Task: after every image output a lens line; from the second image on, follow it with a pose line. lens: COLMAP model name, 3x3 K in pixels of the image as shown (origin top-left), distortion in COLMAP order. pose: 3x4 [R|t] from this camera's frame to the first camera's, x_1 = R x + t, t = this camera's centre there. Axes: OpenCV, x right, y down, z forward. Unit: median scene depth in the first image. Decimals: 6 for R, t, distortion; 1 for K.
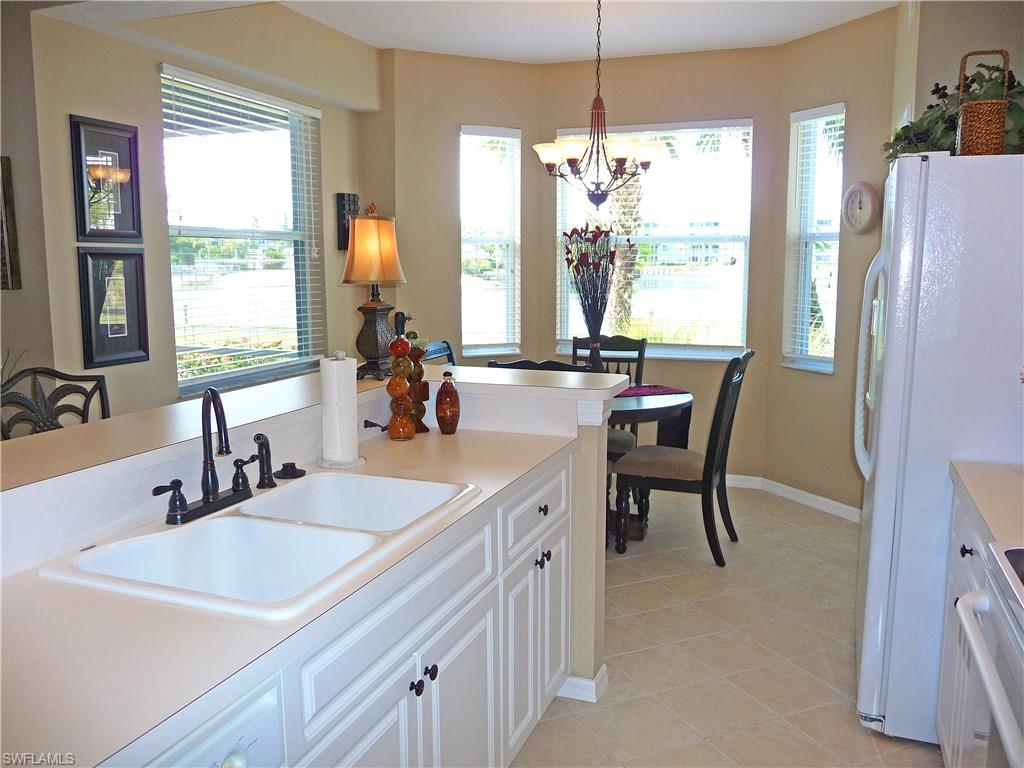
lens RADIAL K [[856.6, 0, 510.6], [0, 856.6, 360.7], [0, 0, 1]] dist [-0.004486, -0.003320]
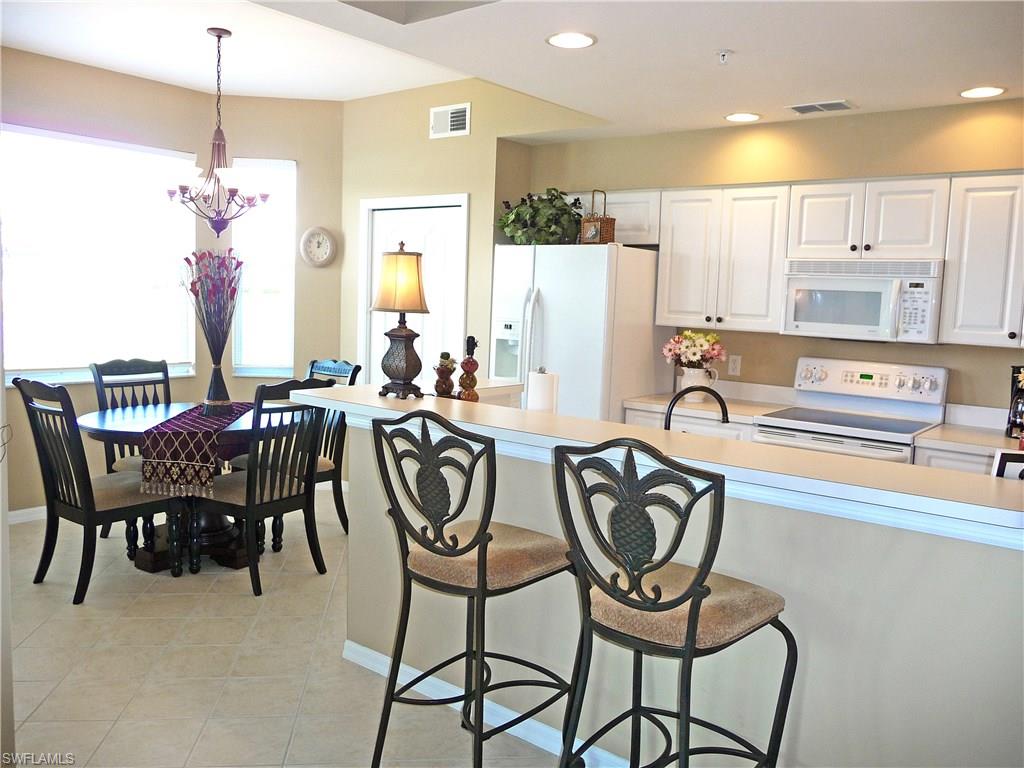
lens RADIAL K [[841.8, 0, 512.9], [0, 841.8, 378.1], [0, 0, 1]] dist [-0.048443, 0.055072]
pose [[0.315403, -0.083561, 0.945272, -0.725548], [0.075338, 0.995176, 0.062835, -0.039125], [-0.945962, 0.051396, 0.320177, 0.325863]]
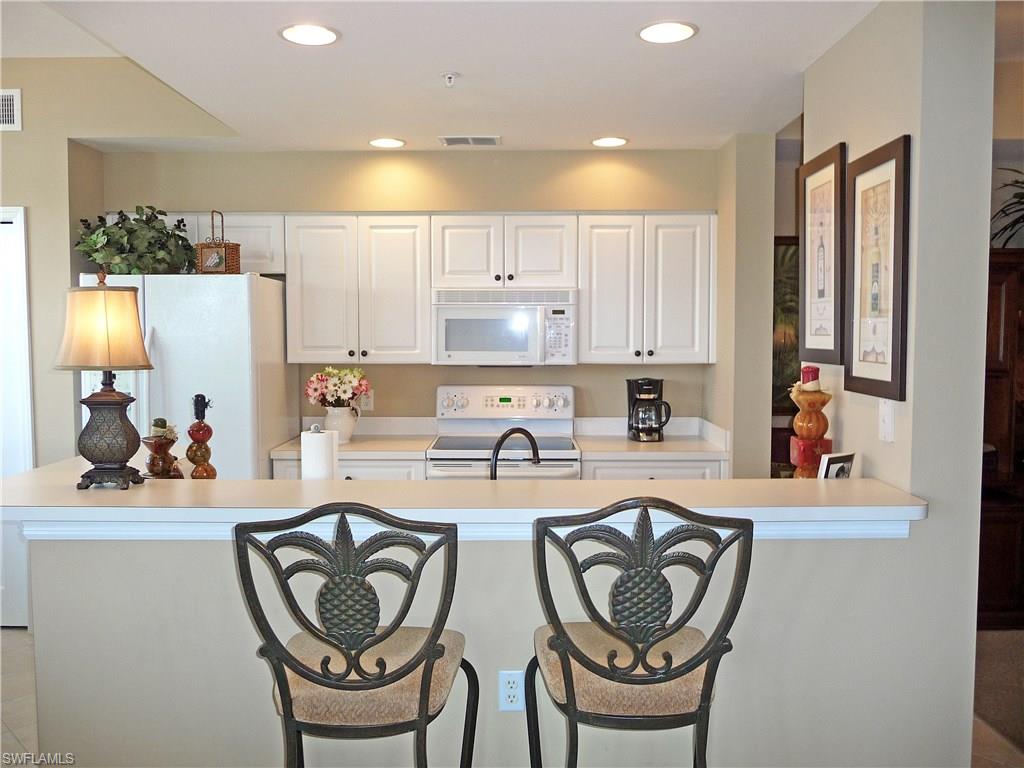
lens RADIAL K [[841.8, 0, 512.9], [0, 841.8, 378.1], [0, 0, 1]] dist [-0.048443, 0.055072]
pose [[-0.342936, -0.053656, 0.937825, -0.644219], [0.111011, 0.989056, 0.097180, -0.072730], [-0.932776, 0.137435, -0.333227, 0.570907]]
